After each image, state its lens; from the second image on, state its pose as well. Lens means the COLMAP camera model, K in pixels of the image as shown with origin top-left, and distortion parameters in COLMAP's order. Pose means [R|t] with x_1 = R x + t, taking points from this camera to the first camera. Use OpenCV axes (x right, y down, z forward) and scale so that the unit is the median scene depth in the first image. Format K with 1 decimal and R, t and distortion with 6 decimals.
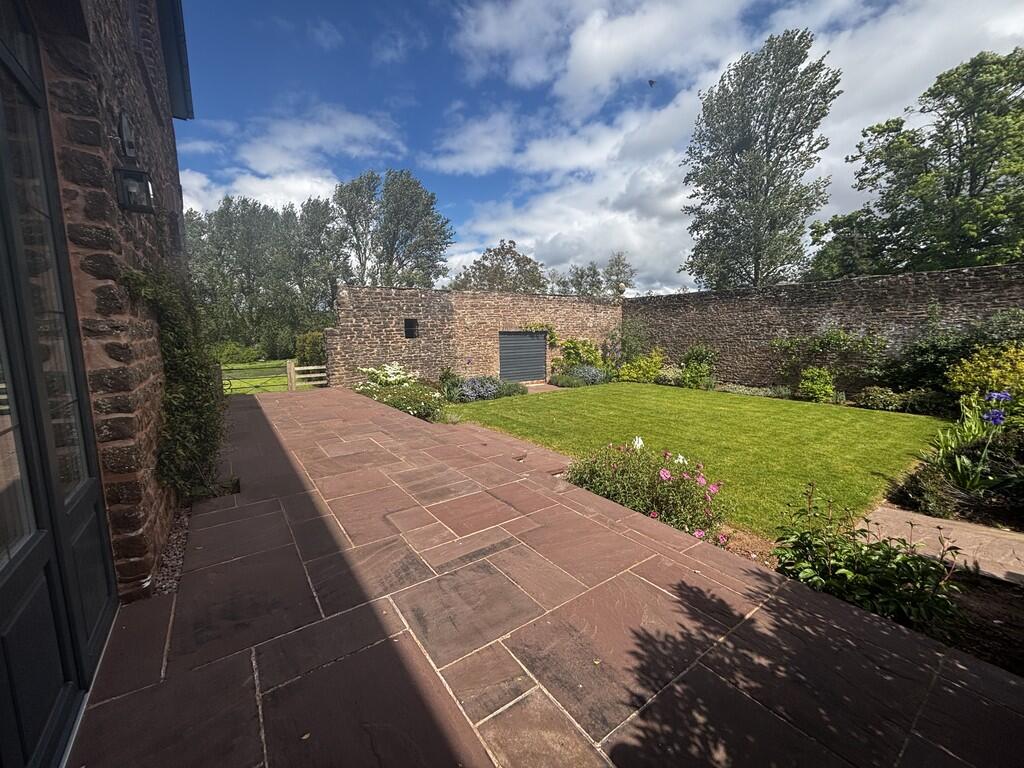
lens RADIAL K [[412.3, 0, 510.8], [0, 412.3, 383.5], [0, 0, 1]] dist [-0.012536, -0.000323]
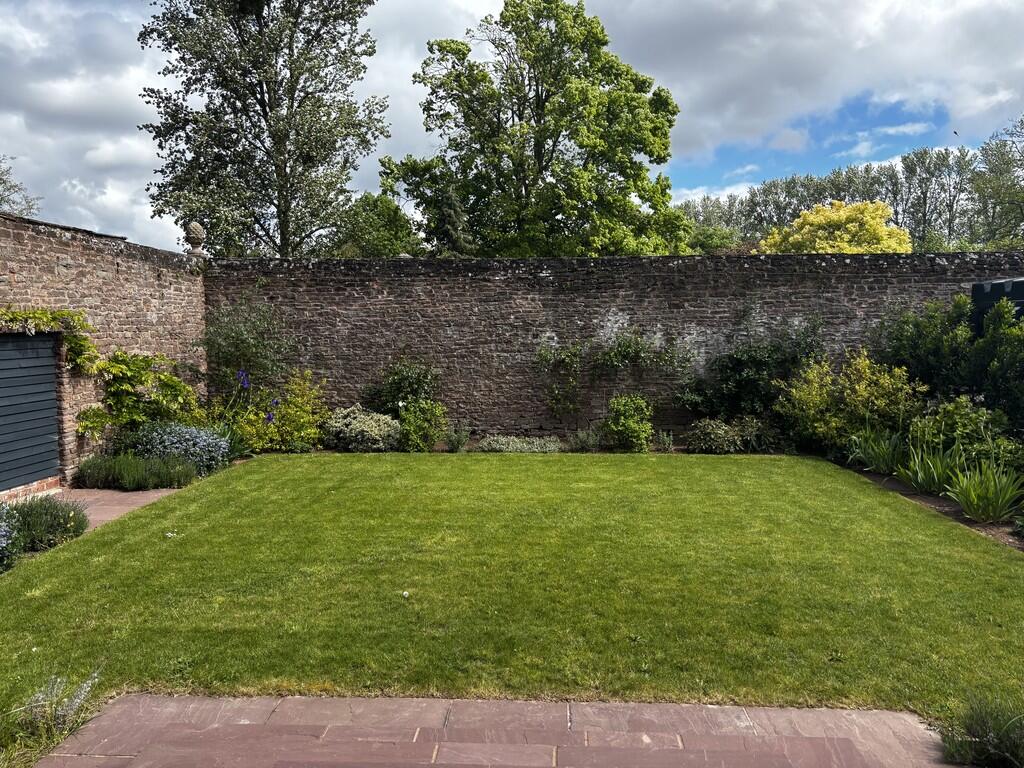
lens RADIAL K [[762.5, 0, 512.6], [0, 762.5, 386.1], [0, 0, 1]] dist [0.038123, 0.000262]
pose [[0.608903, -0.045515, 0.791938, -0.190607], [0.095150, 0.995335, -0.015953, -0.036491], [-0.787517, 0.085066, 0.610393, 0.314068]]
